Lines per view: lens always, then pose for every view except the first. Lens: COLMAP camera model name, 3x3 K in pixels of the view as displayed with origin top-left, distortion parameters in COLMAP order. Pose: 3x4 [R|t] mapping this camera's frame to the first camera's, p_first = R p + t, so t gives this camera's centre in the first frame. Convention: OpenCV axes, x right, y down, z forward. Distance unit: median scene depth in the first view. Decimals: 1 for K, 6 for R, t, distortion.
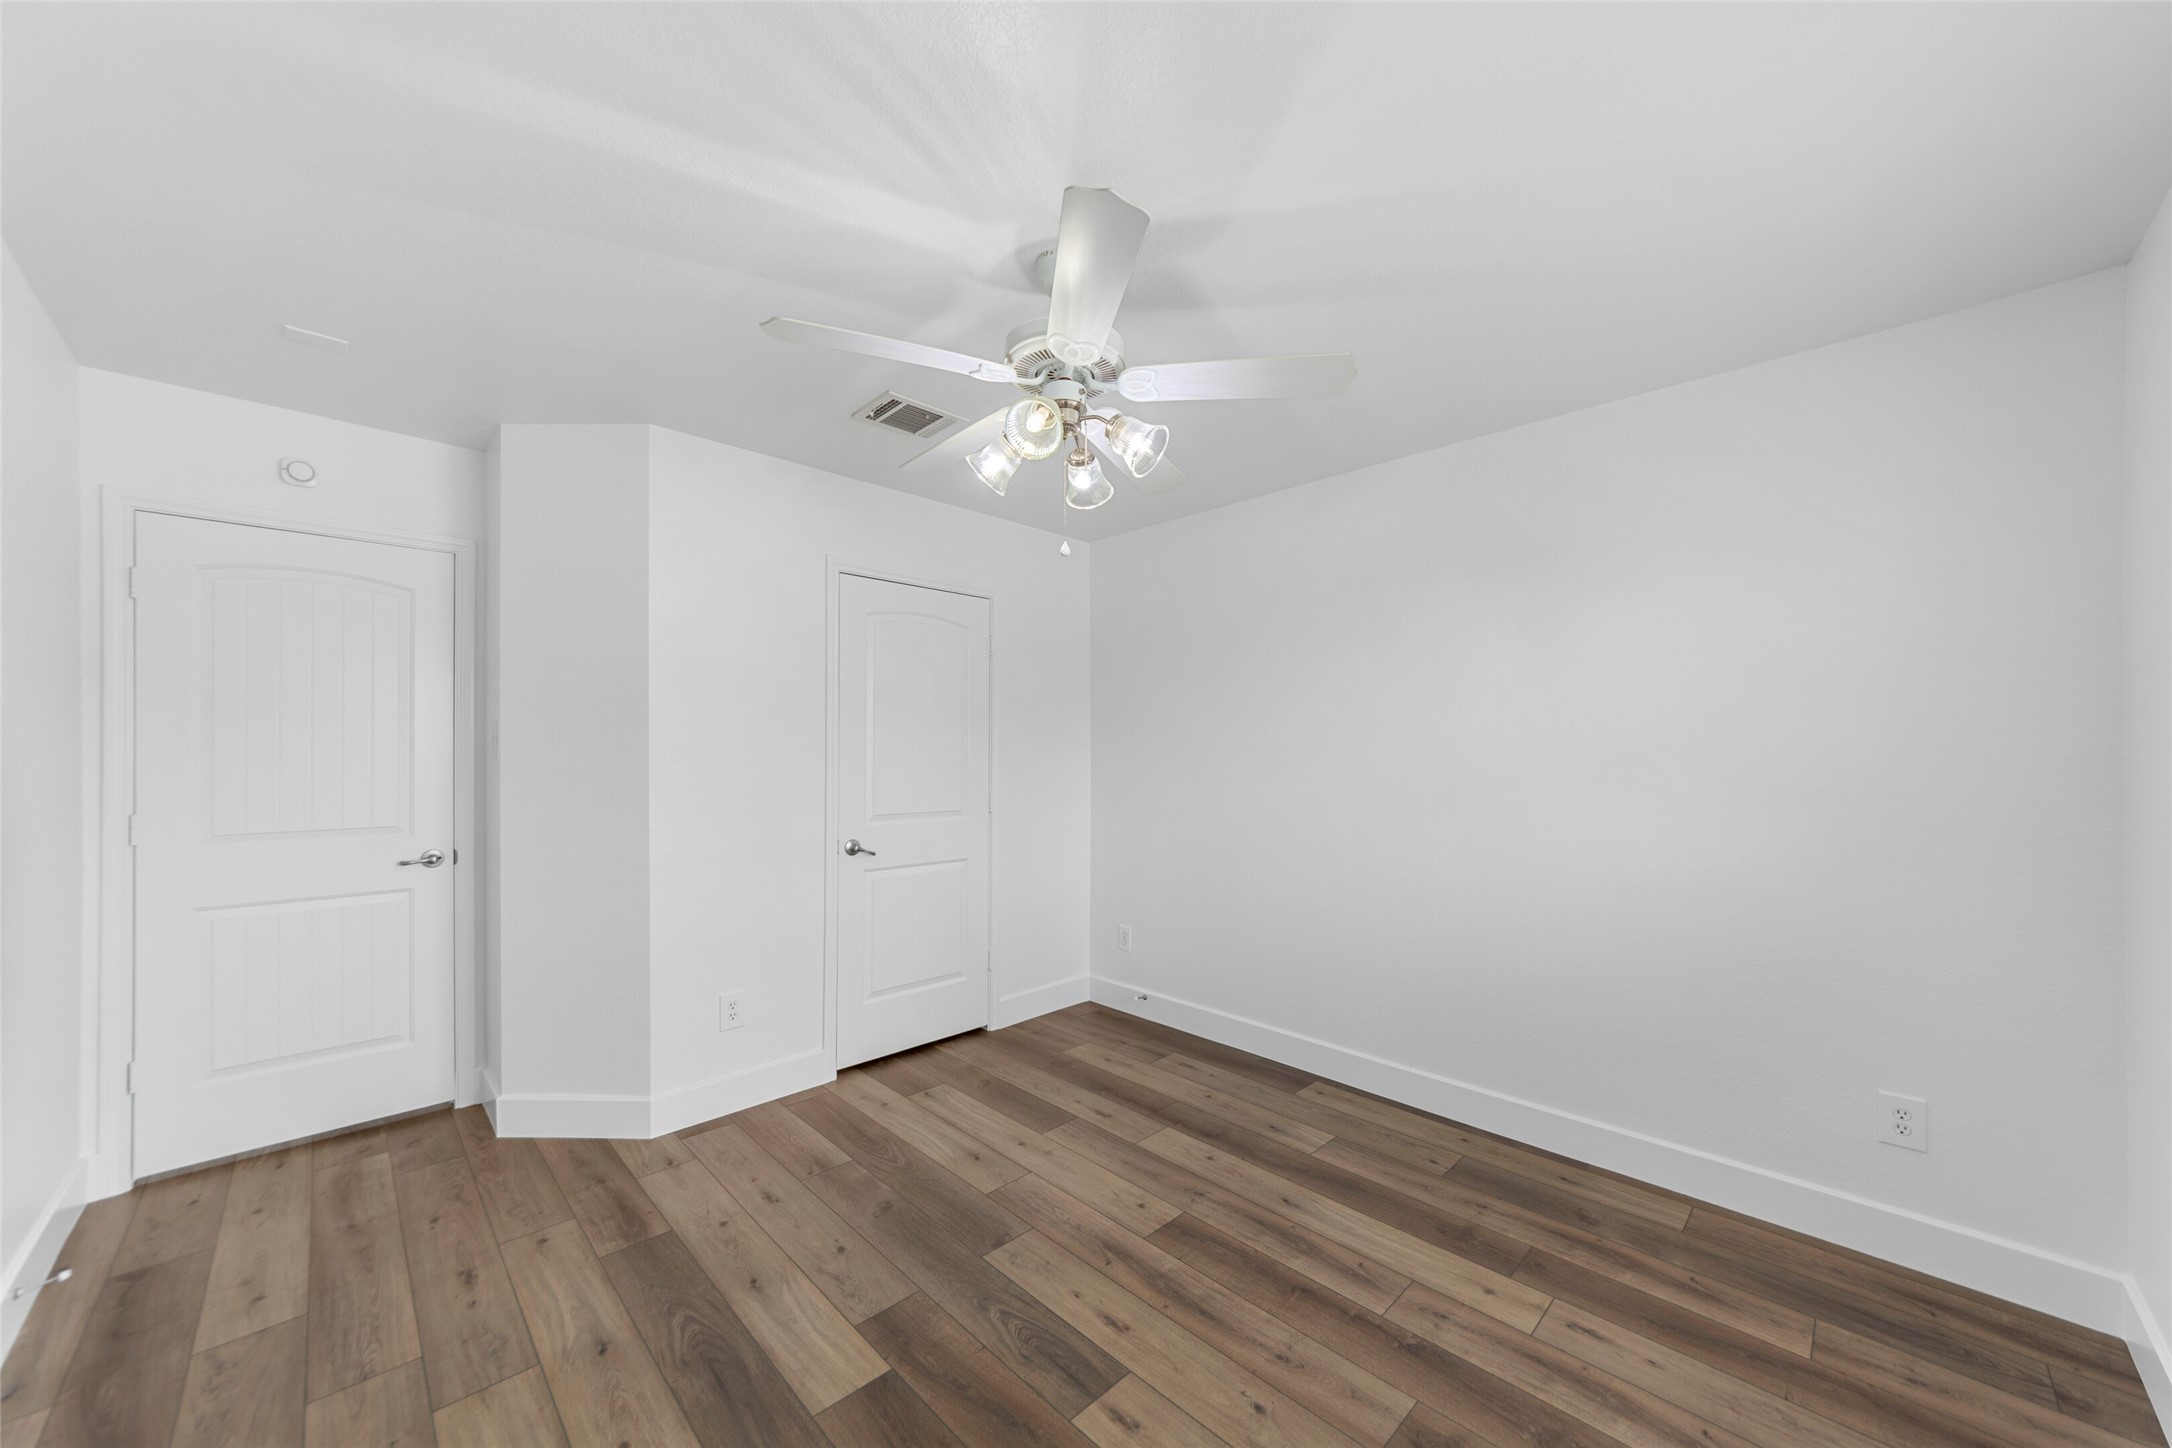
lens RADIAL K [[785.6, 0, 1081.1], [0, 785.6, 737.1], [0, 0, 1]] dist [0.001330, -0.000218]
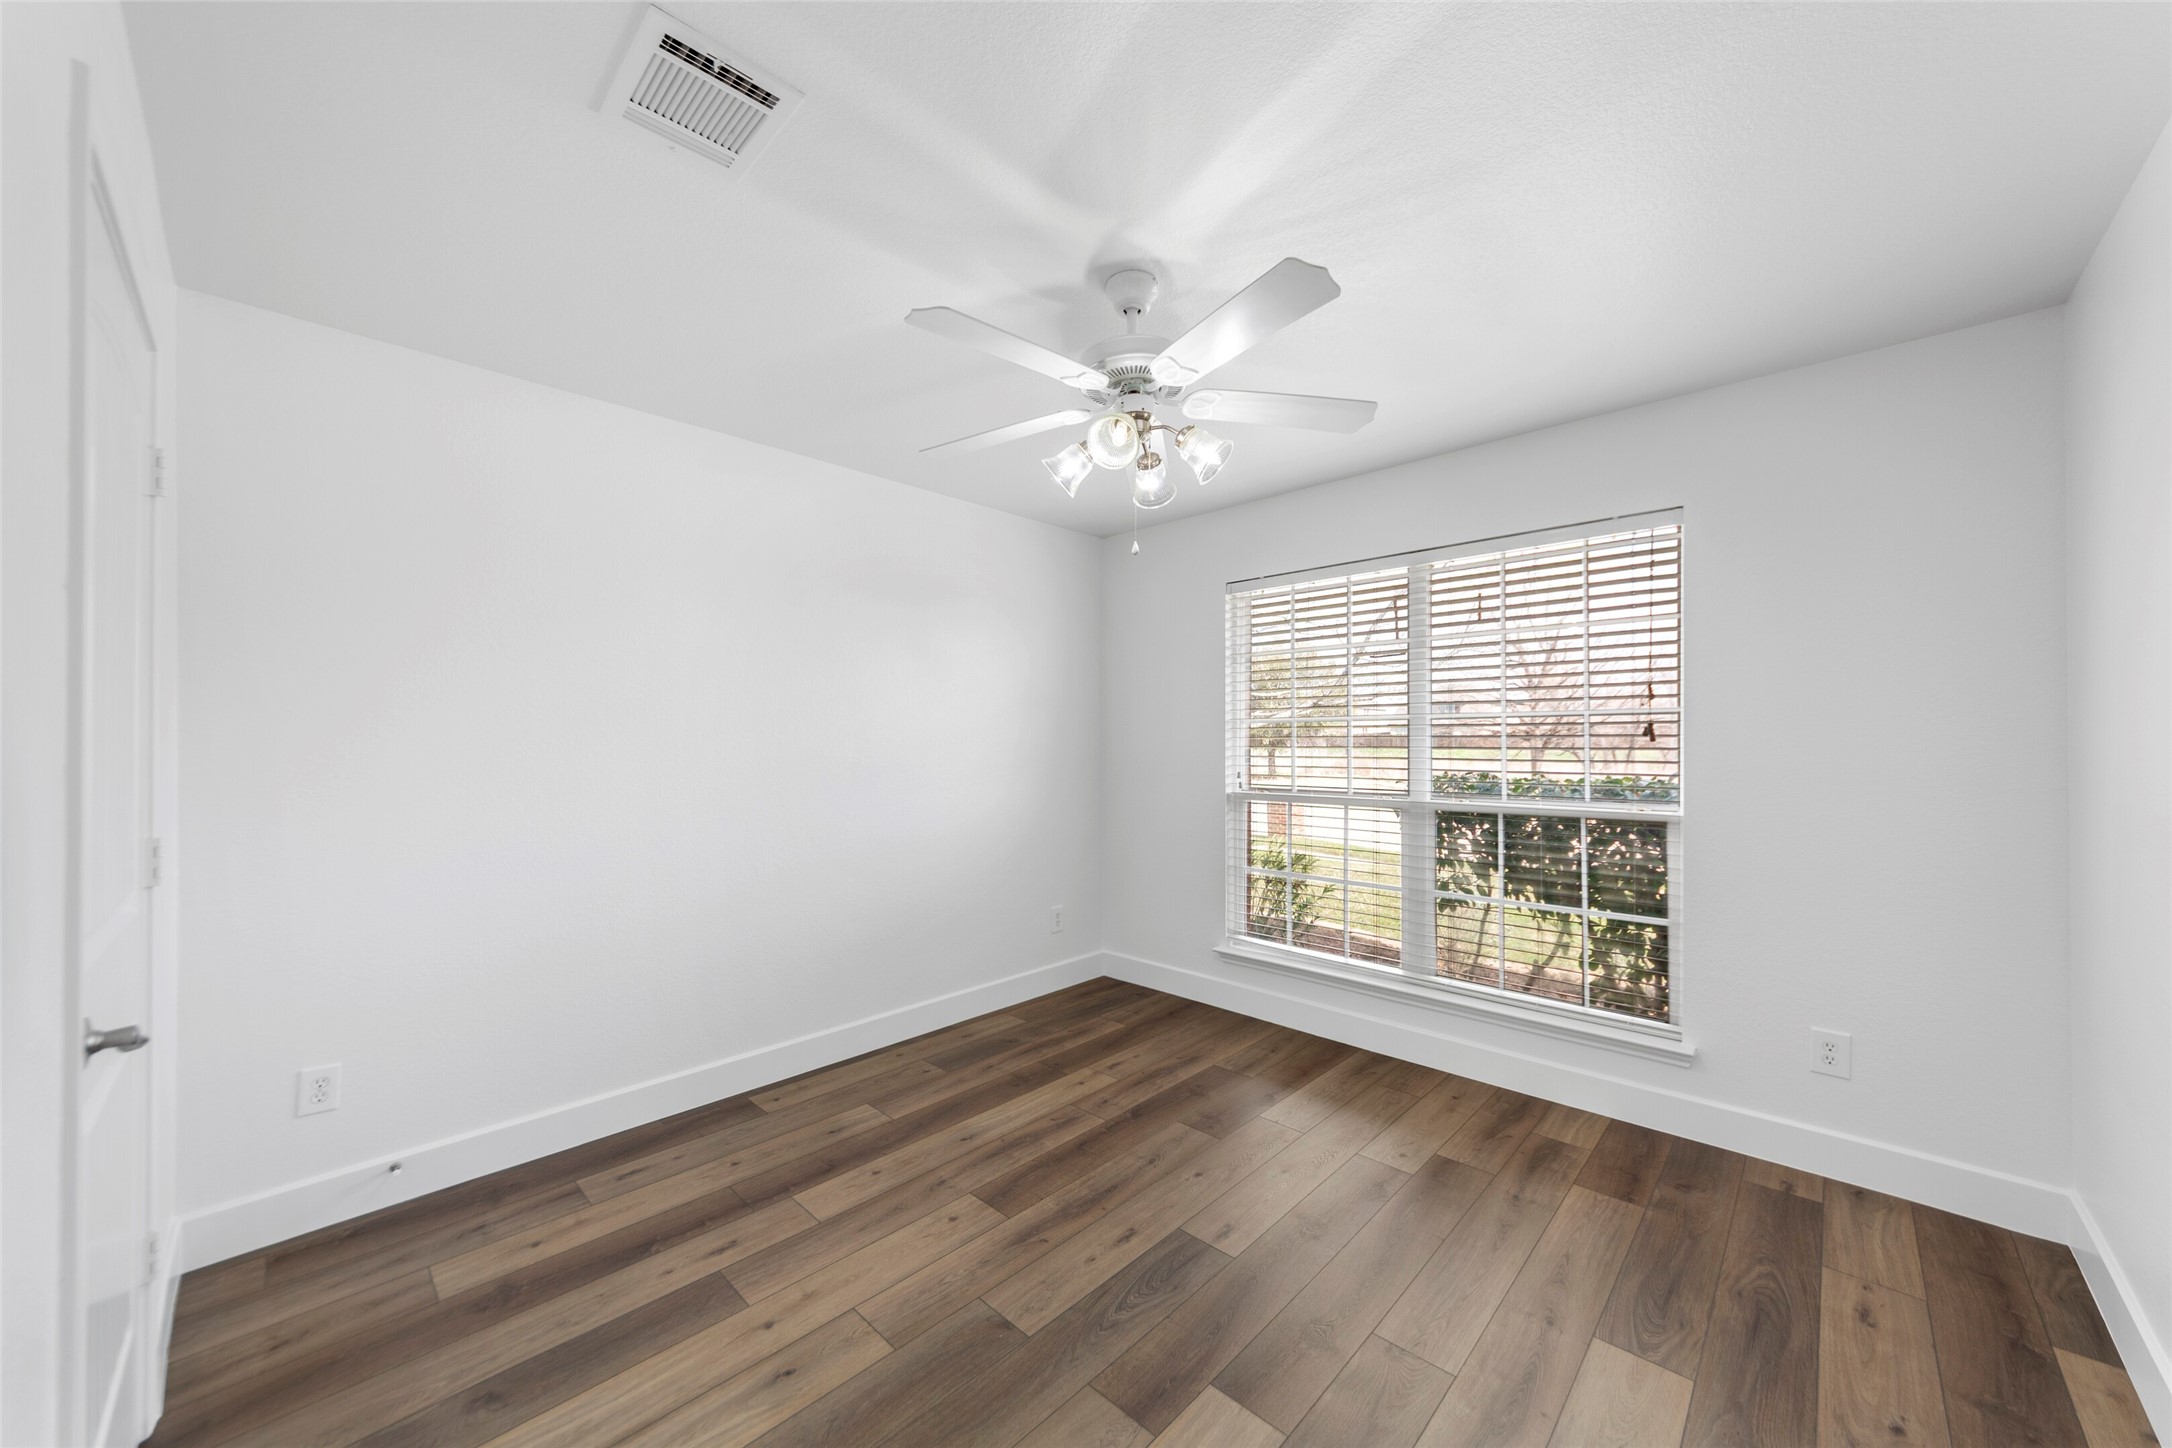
lens RADIAL K [[785.6, 0, 1081.1], [0, 785.6, 731.9], [0, 0, 1]] dist [0.001330, -0.000218]
pose [[-0.022665, 0.004364, 0.999734, -0.888785], [-0.011813, 0.999919, -0.004632, 0.007005], [-0.999673, -0.011915, -0.022612, 0.876918]]
